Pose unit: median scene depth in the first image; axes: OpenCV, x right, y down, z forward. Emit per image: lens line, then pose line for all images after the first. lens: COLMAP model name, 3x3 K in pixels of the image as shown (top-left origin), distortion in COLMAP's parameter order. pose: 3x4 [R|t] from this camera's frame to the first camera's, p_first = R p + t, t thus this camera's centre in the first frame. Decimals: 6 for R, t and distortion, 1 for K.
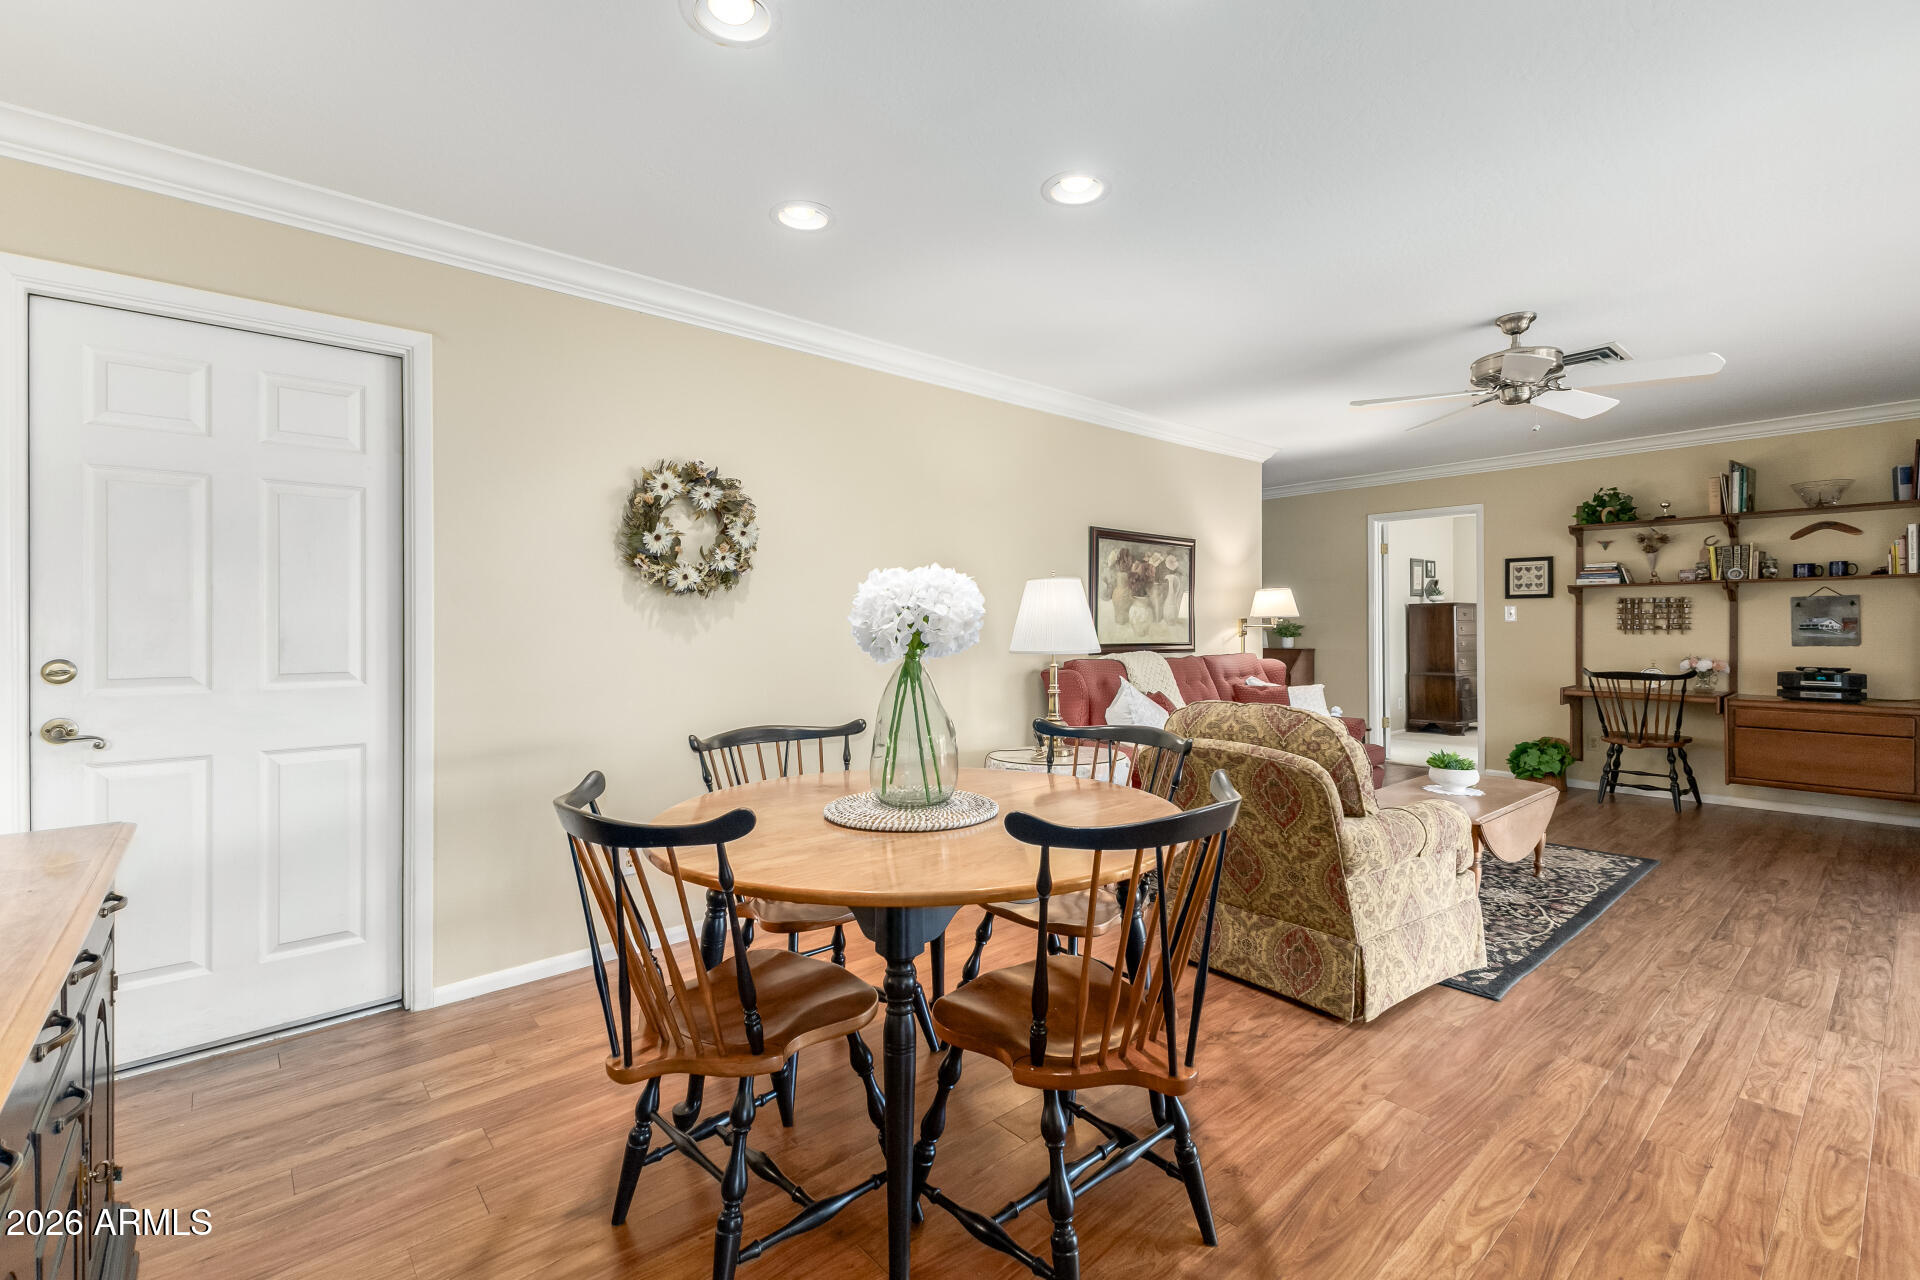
lens RADIAL K [[840.8, 0, 962.9], [0, 840.8, 626.8], [0, 0, 1]] dist [0.022217, -0.011251]
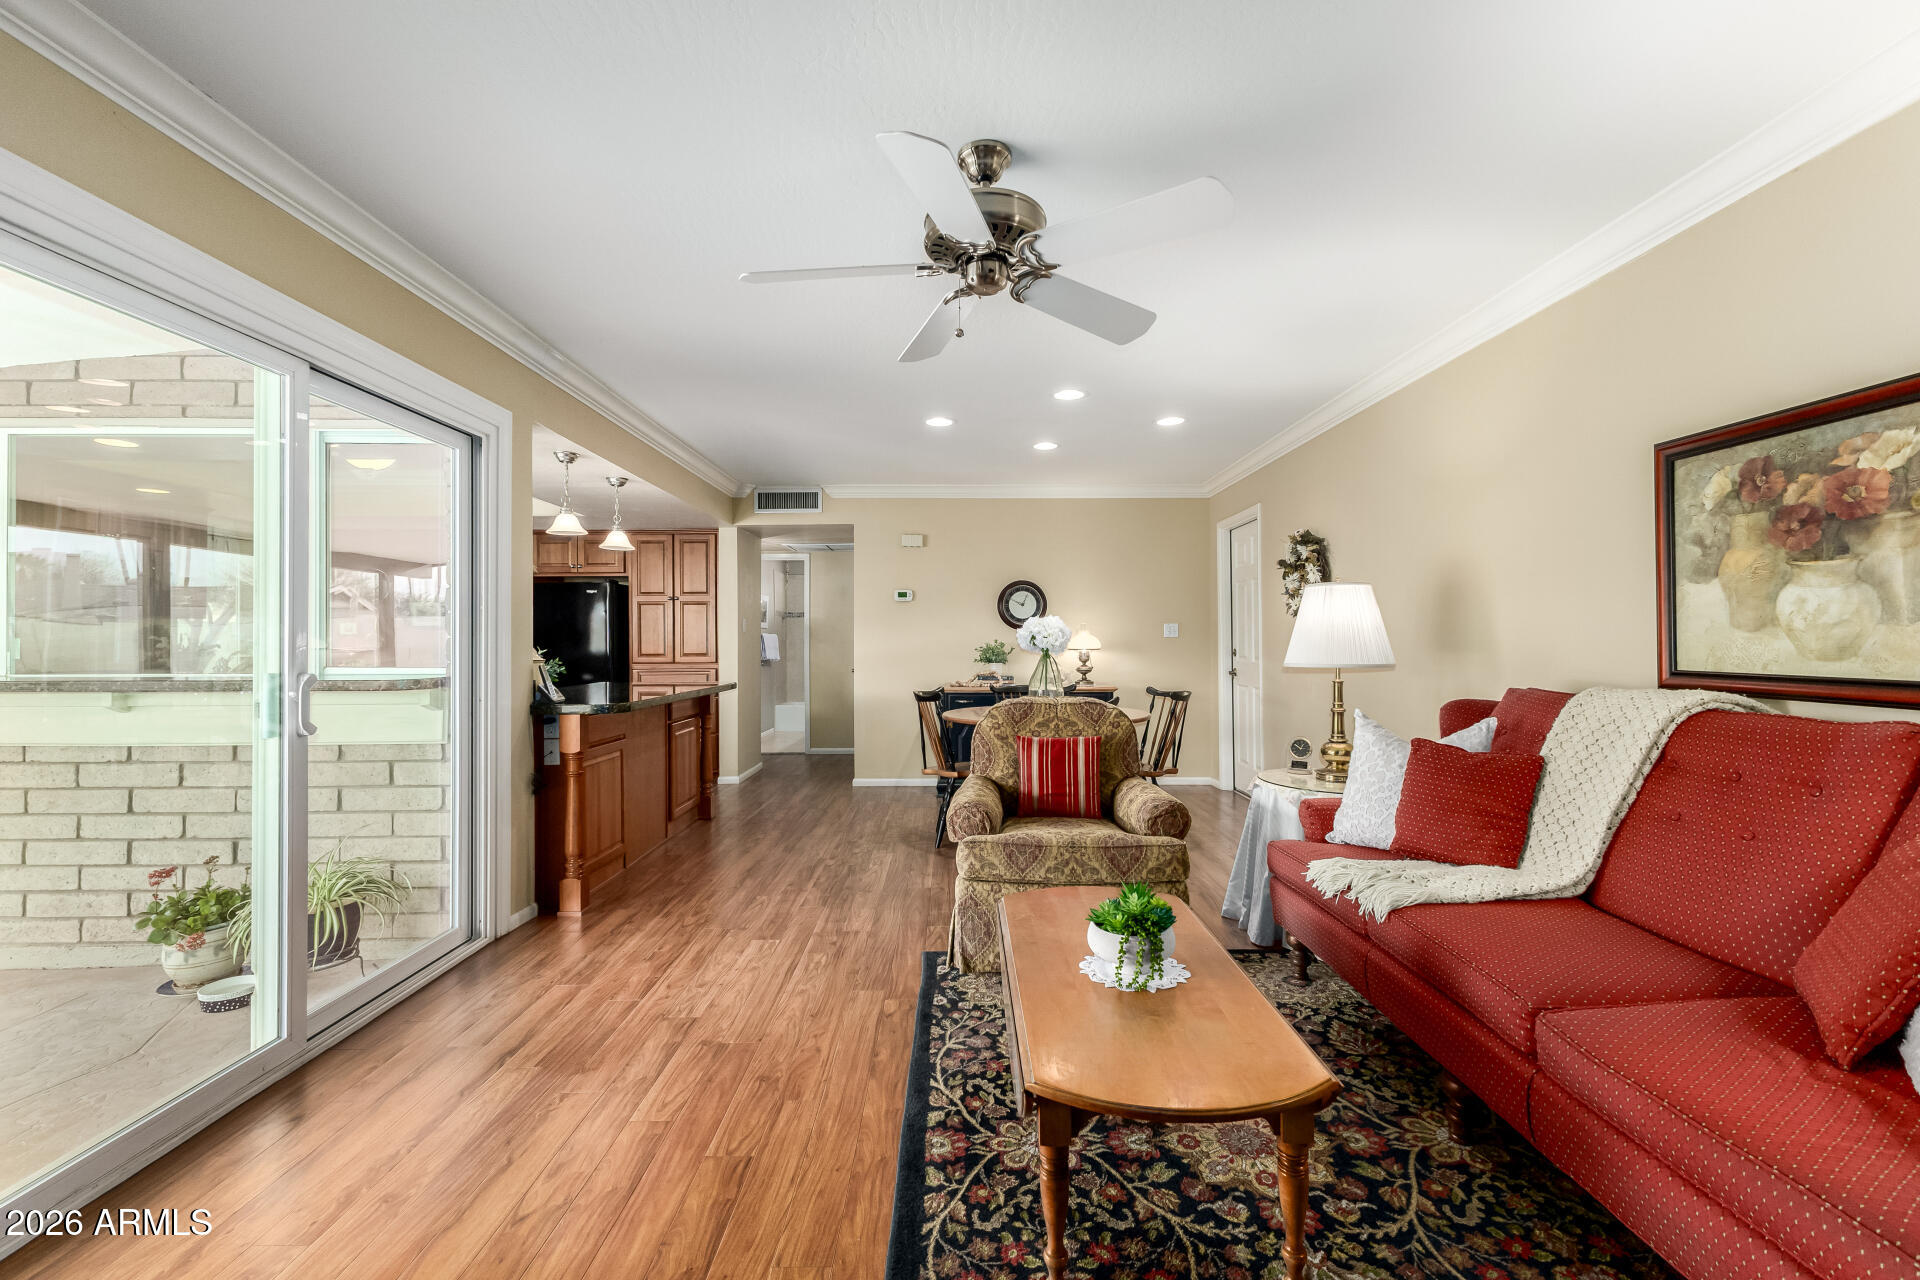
lens RADIAL K [[830.9, 0, 968.1], [0, 830.9, 637.6], [0, 0, 1]] dist [0.003526, 0.000276]
pose [[-0.651513, 0.006649, -0.758609, 0.750014], [0.012514, 0.999920, -0.001984, -0.003679], [0.758534, -0.010786, -0.651544, 0.921895]]
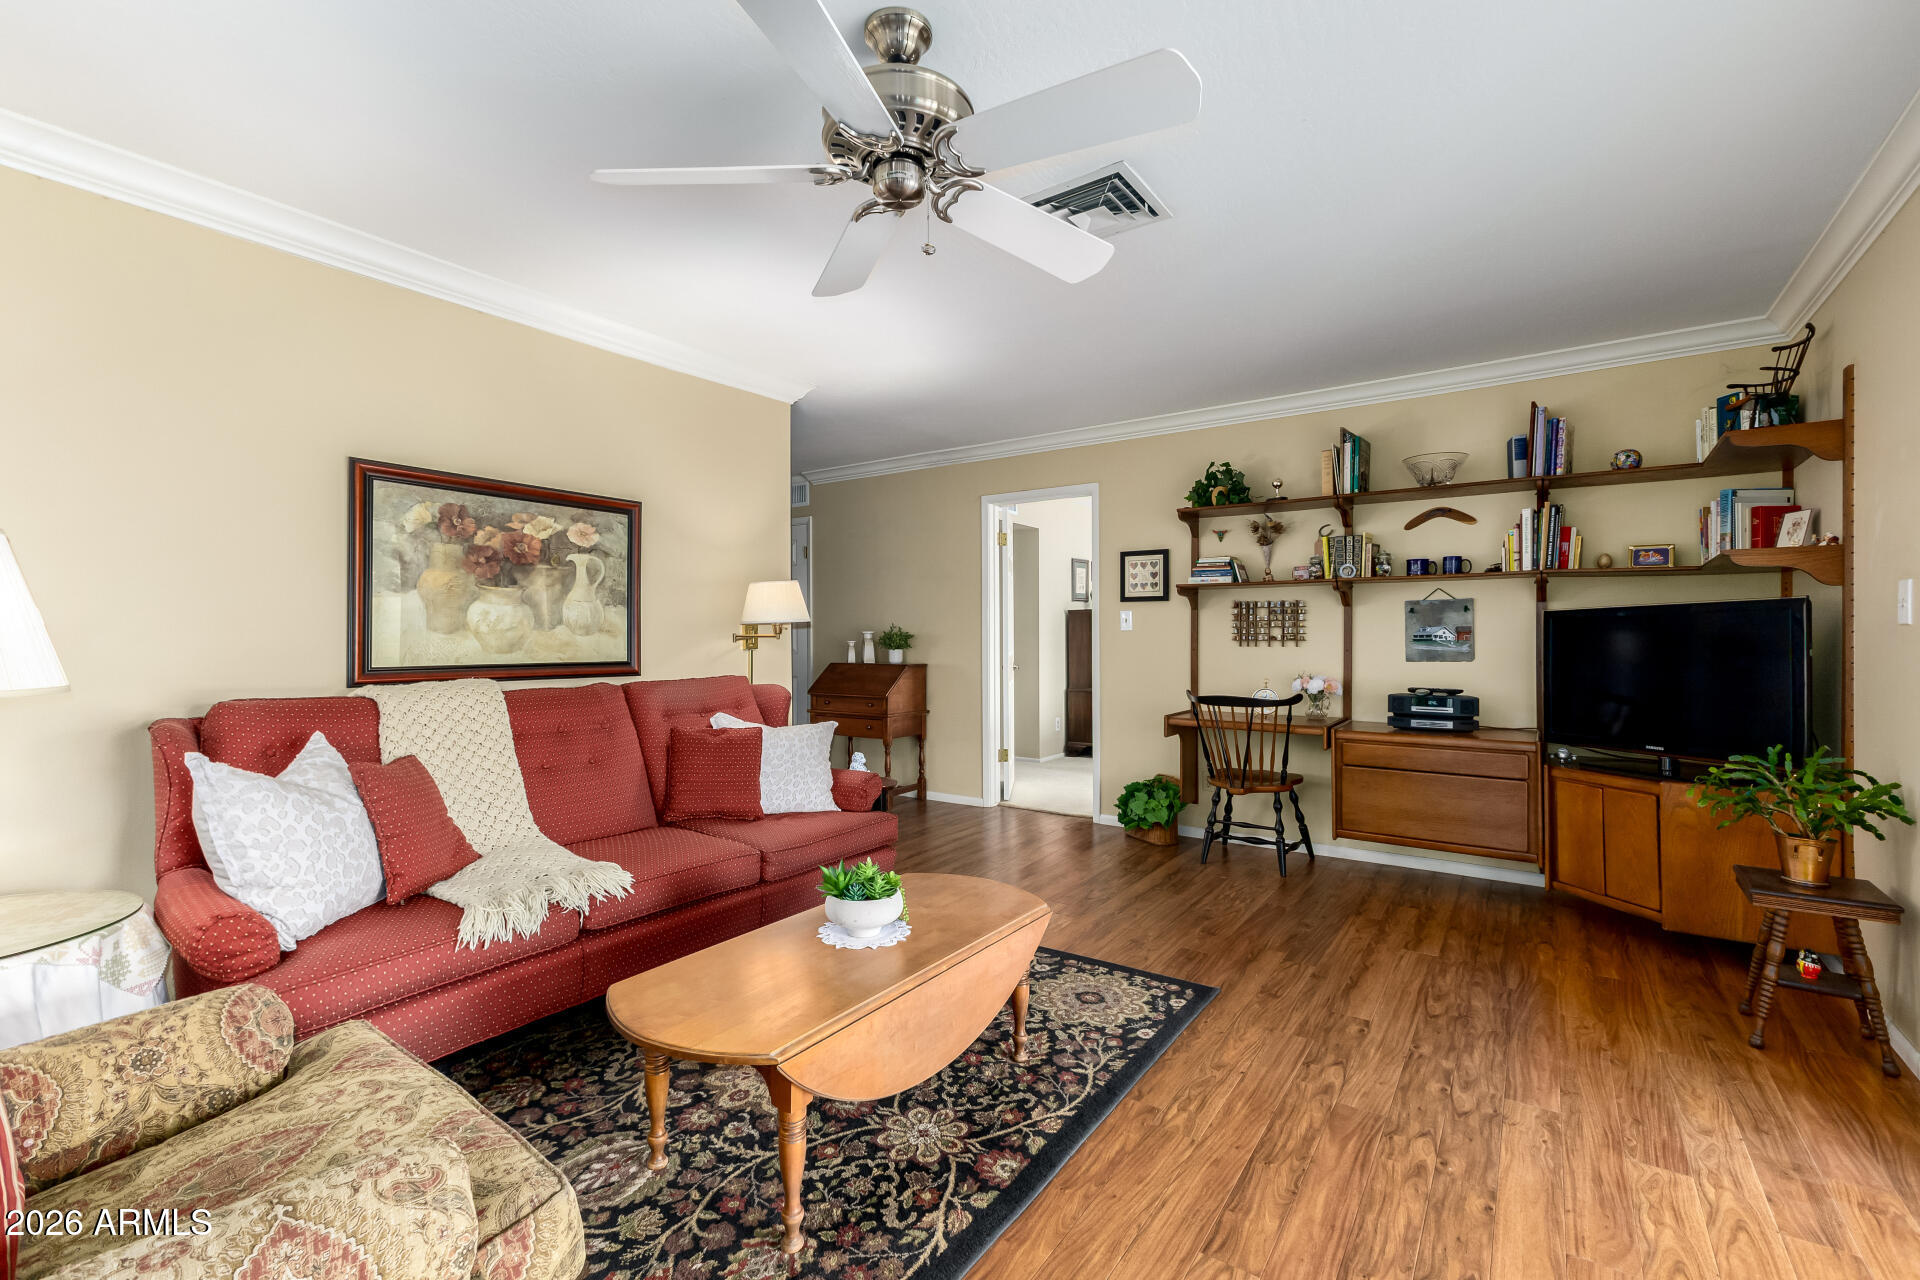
lens RADIAL K [[830.9, 0, 968.1], [0, 830.9, 637.6], [0, 0, 1]] dist [0.003526, 0.000276]
pose [[0.969631, 0.000272, 0.244574, 0.377471], [-0.001115, 0.999994, 0.003310, -0.002226], [-0.244571, -0.003482, 0.969625, 0.333847]]
